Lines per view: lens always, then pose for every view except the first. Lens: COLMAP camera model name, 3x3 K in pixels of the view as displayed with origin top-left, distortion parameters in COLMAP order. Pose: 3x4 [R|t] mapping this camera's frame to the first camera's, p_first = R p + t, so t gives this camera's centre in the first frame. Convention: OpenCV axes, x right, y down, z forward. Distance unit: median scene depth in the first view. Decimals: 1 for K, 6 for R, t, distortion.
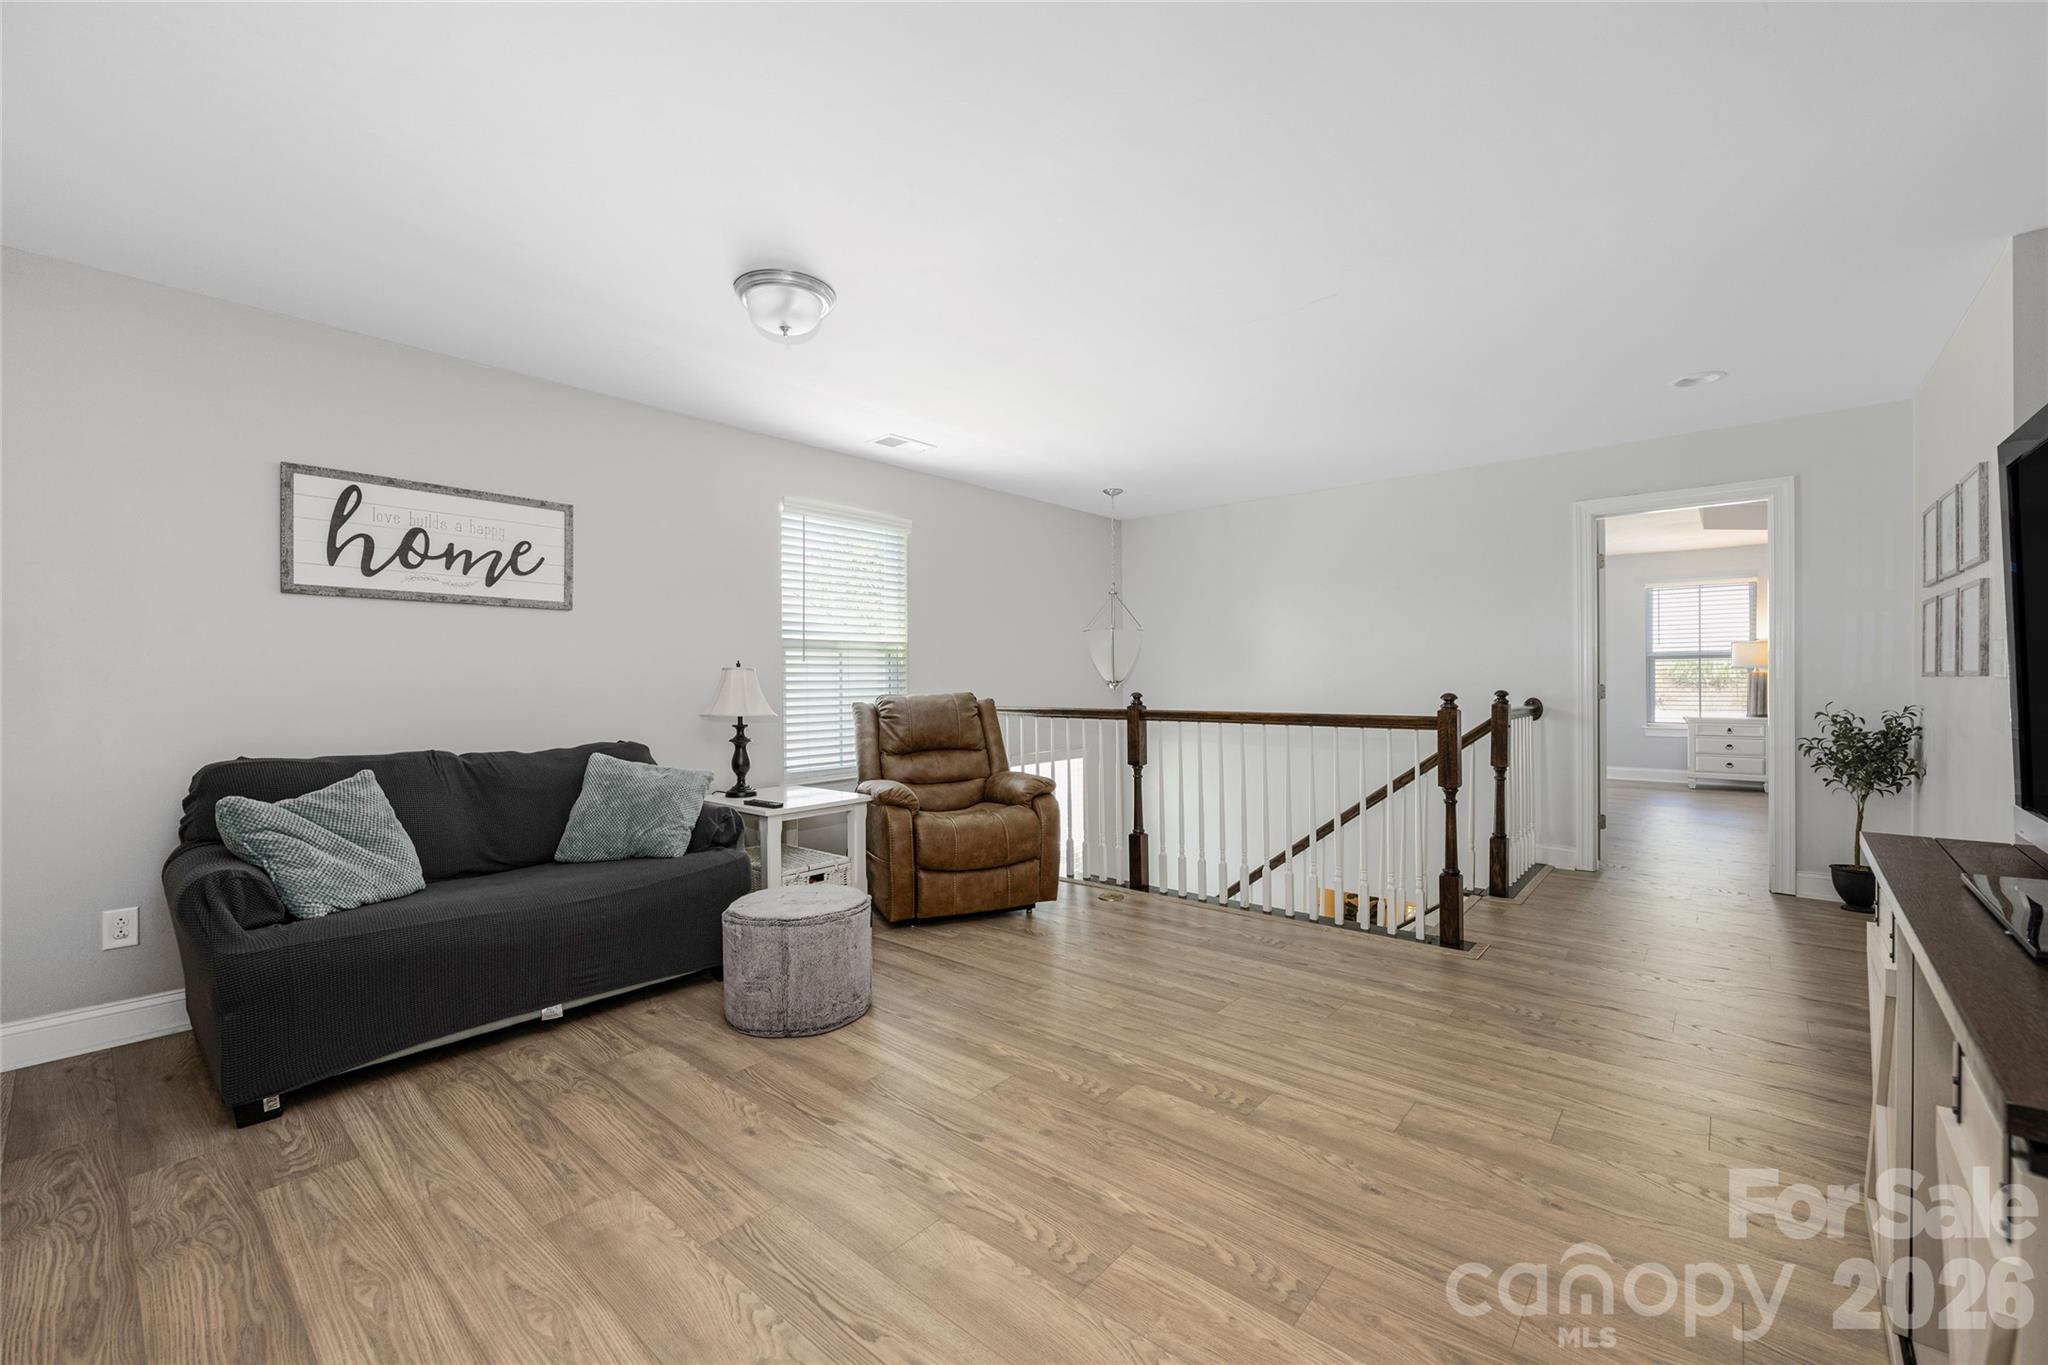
lens RADIAL K [[844.8, 0, 1027.9], [0, 844.8, 683.6], [0, 0, 1]] dist [-0.004866, -0.000025]
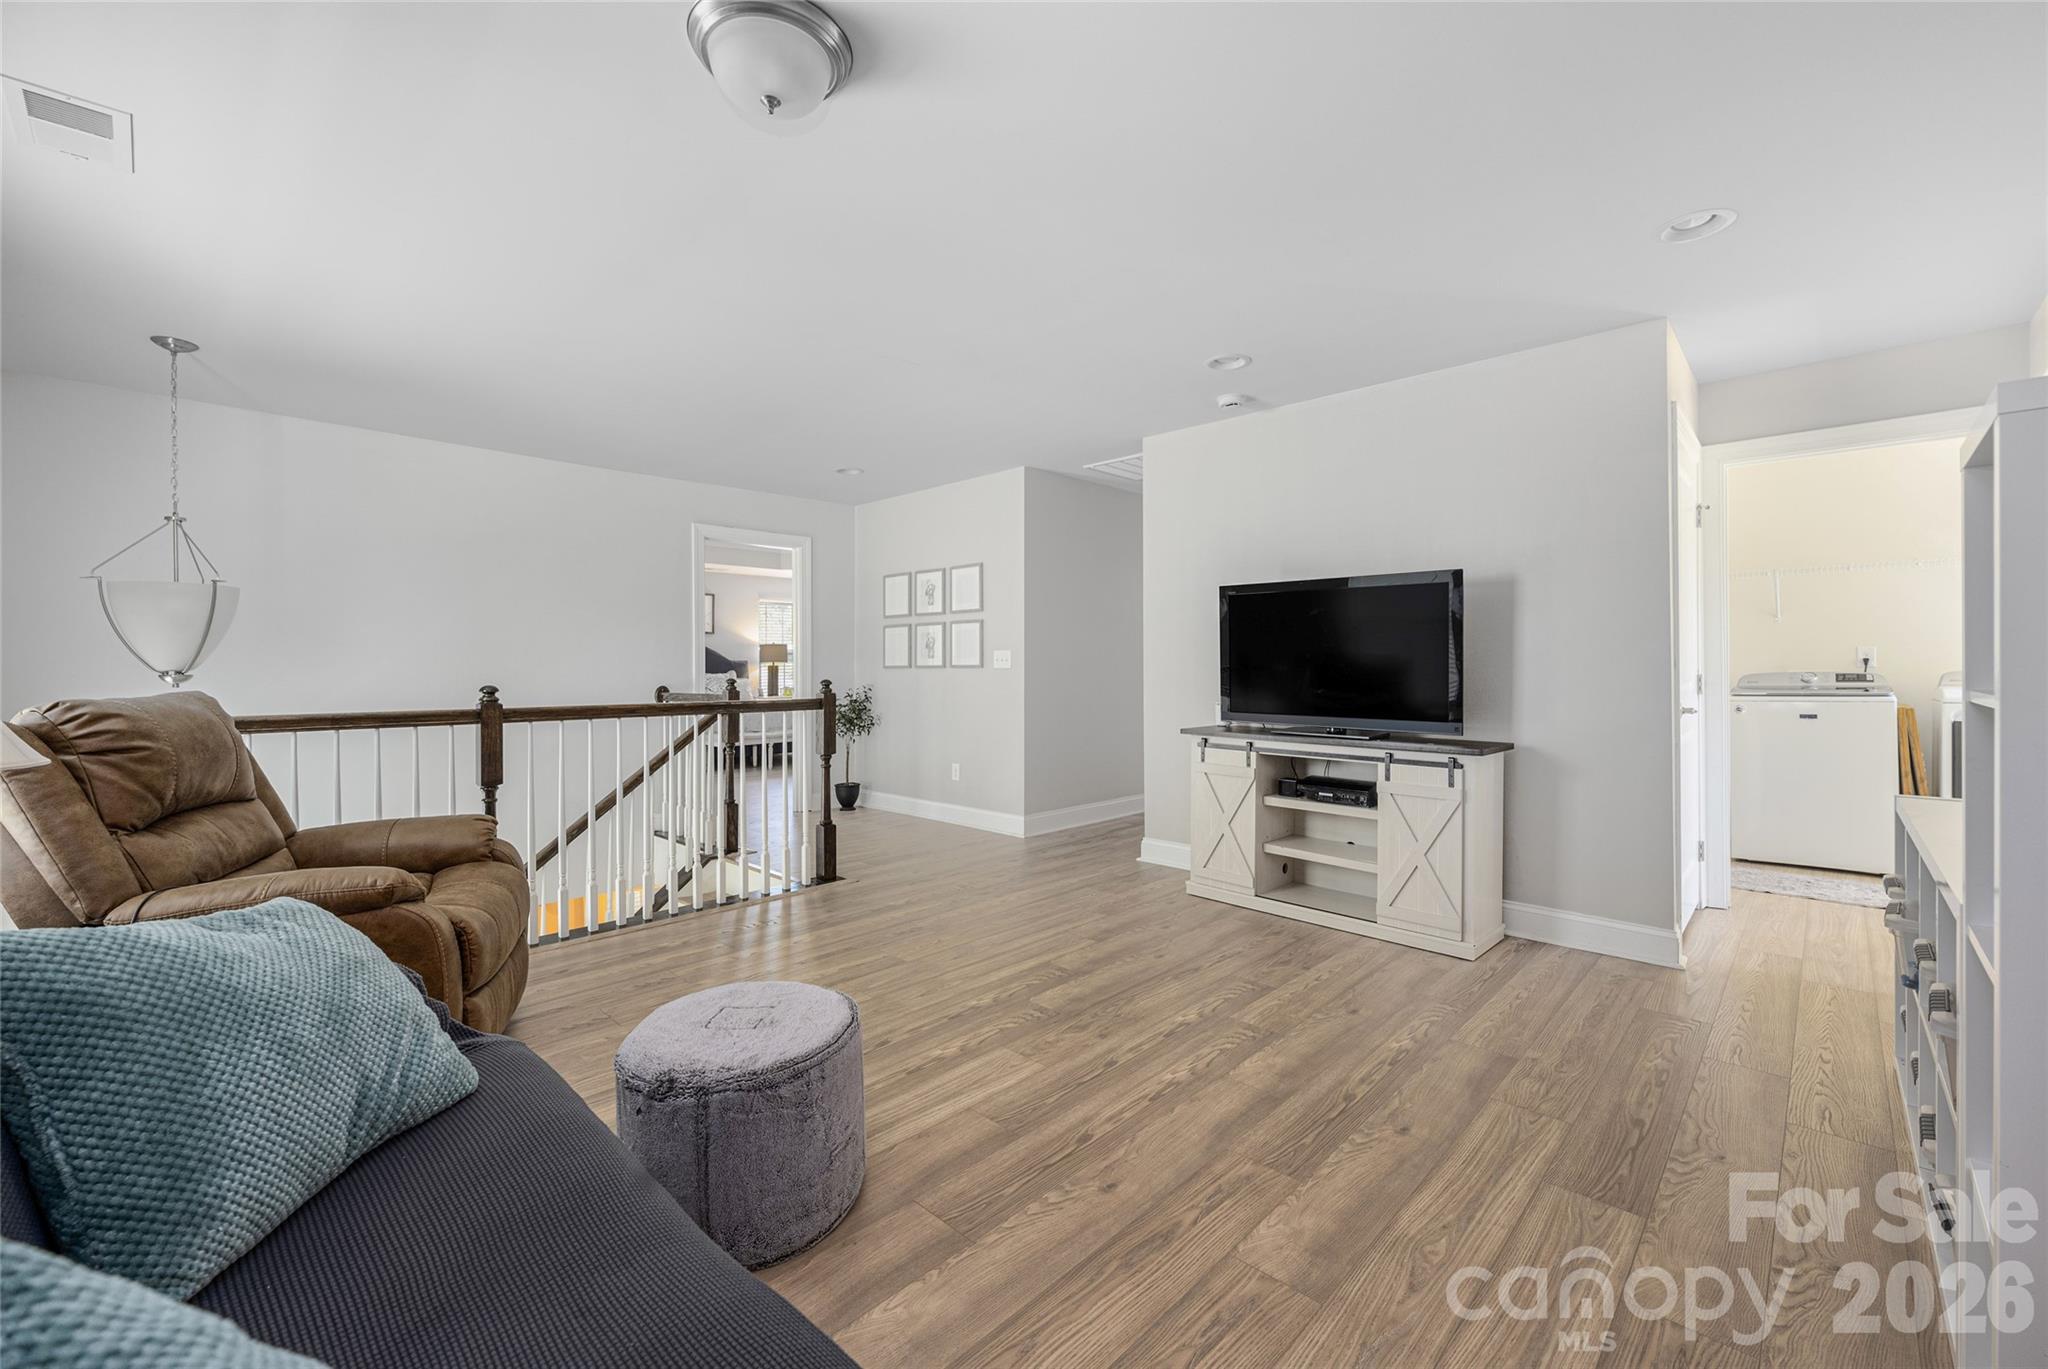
lens RADIAL K [[844.8, 0, 1027.8], [0, 844.8, 671.5], [0, 0, 1]] dist [-0.004866, -0.000025]
pose [[0.040879, 0.002512, 0.999161, -0.986445], [0.005476, 0.999981, -0.002738, 0.005222], [-0.999149, 0.005583, 0.040865, 0.862994]]
